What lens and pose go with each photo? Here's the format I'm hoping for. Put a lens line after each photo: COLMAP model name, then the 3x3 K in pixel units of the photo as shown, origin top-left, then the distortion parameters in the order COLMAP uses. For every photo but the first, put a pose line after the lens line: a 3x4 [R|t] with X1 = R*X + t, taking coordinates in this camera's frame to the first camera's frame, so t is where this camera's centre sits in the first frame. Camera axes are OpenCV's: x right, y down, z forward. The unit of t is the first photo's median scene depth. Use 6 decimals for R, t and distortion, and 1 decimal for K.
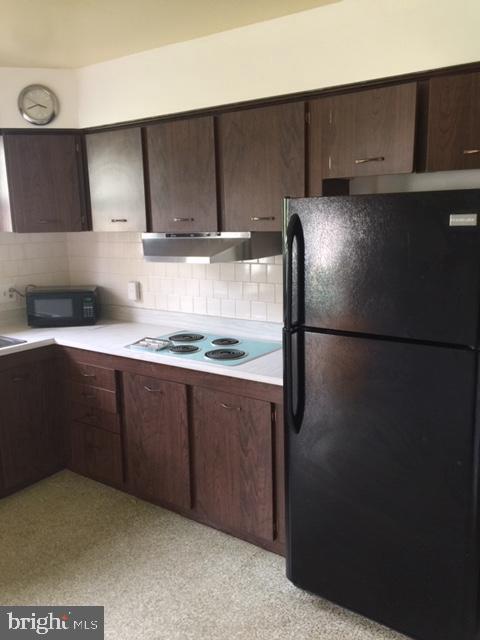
lens RADIAL K [[542.6, 0, 242.3], [0, 542.6, 315.3], [0, 0, 1]] dist [0.045739, -0.089119]
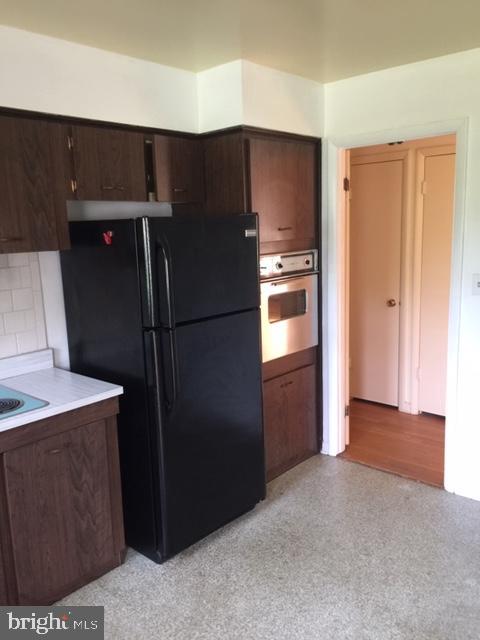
lens RADIAL K [[536.1, 0, 240.8], [0, 536.1, 322.4], [0, 0, 1]] dist [0.008599, -0.000825]
pose [[0.106426, -0.158850, 0.981550, -0.822525], [0.208989, 0.968679, 0.134107, -0.087714], [-0.972110, 0.190861, 0.136291, 0.556812]]
